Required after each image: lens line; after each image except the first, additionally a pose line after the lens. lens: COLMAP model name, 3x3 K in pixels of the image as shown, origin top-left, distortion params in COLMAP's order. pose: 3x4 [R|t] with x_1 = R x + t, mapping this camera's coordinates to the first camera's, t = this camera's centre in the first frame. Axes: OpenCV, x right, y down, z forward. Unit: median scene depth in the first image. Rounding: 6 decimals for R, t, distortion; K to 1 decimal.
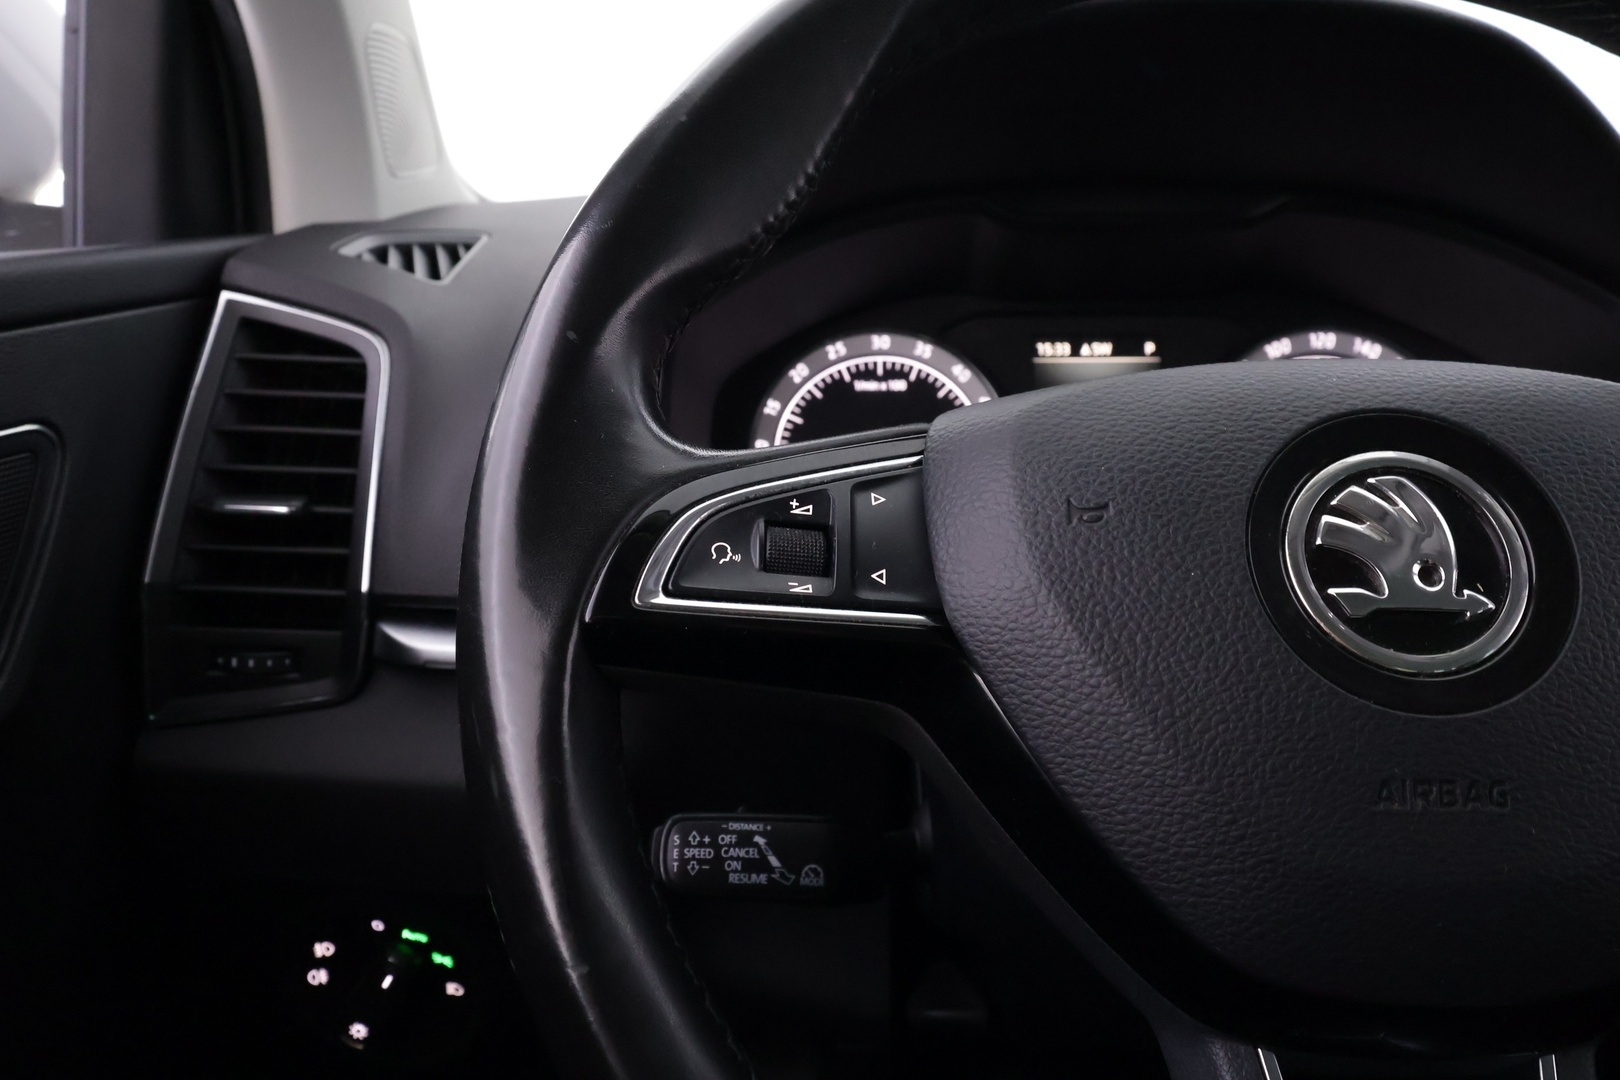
lens RADIAL K [[1317.4, 0, 811.4], [0, 1317.4, 458.2], [0, 0, 1]] dist [-0.011293, -0.003702]
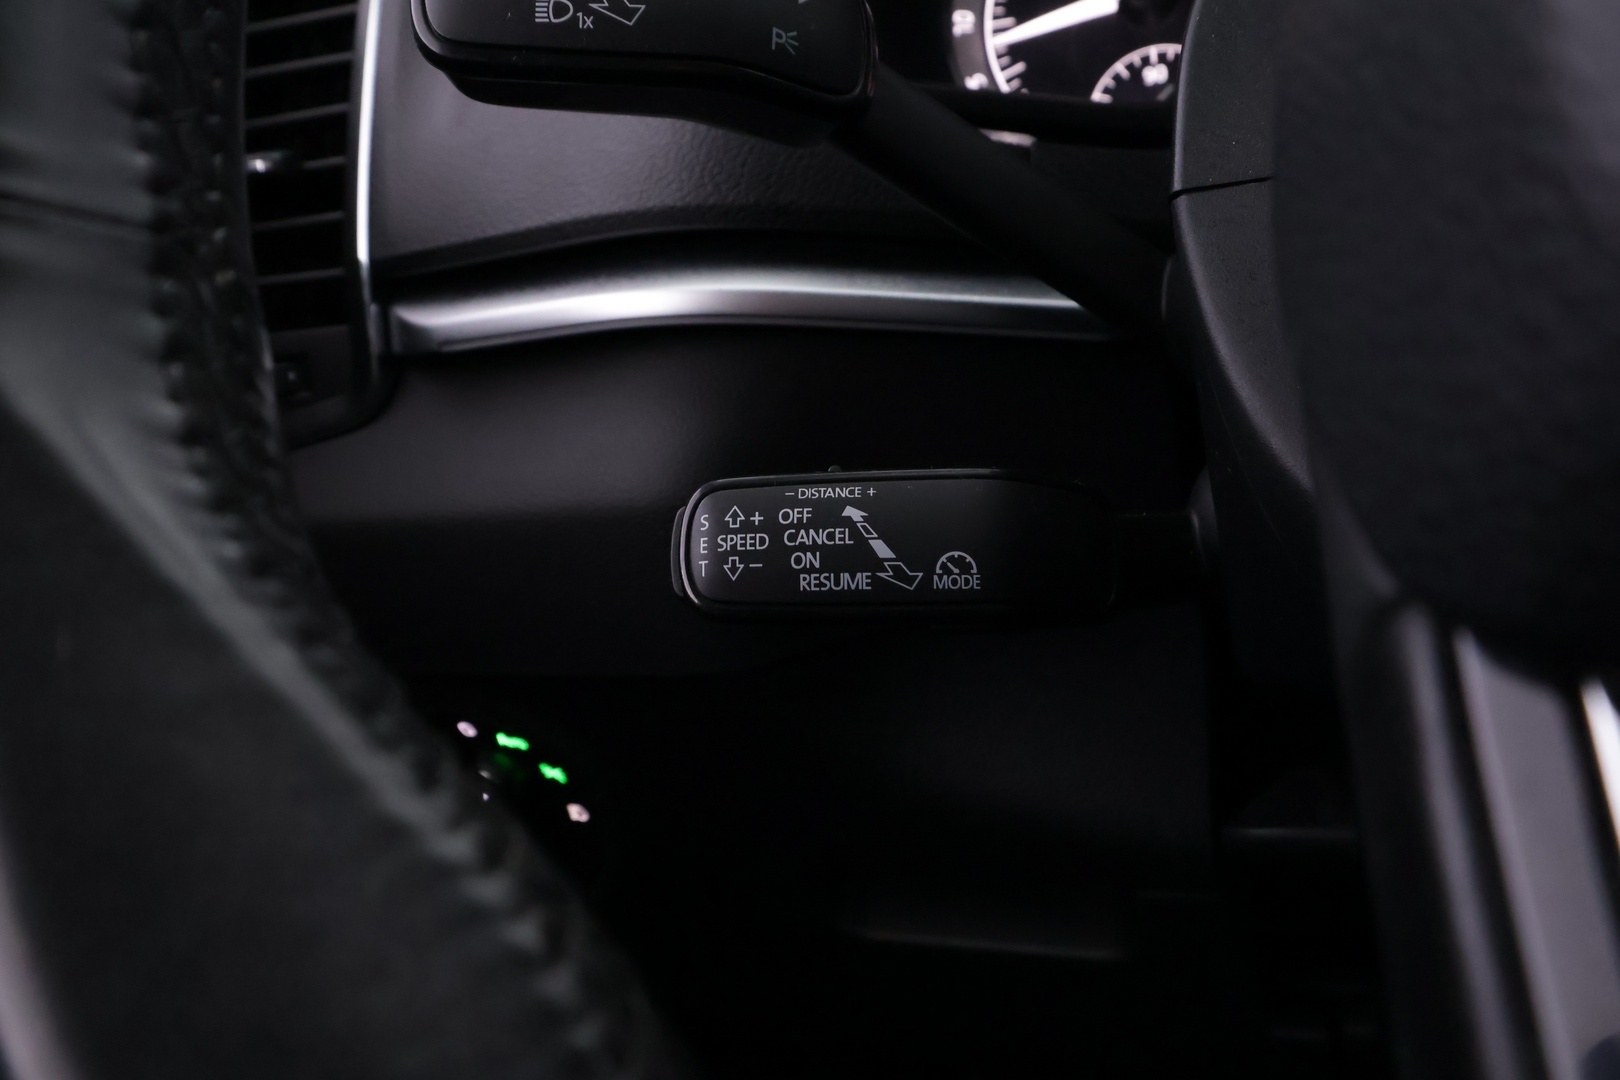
lens RADIAL K [[1317.4, 0, 811.4], [0, 1317.4, 458.2], [0, 0, 1]] dist [-0.011293, -0.003702]
pose [[0.948636, -0.095444, -0.301631, 0.109870], [0.122973, 0.989678, 0.073593, 0.226178], [0.291493, -0.106906, 0.950580, 0.484001]]
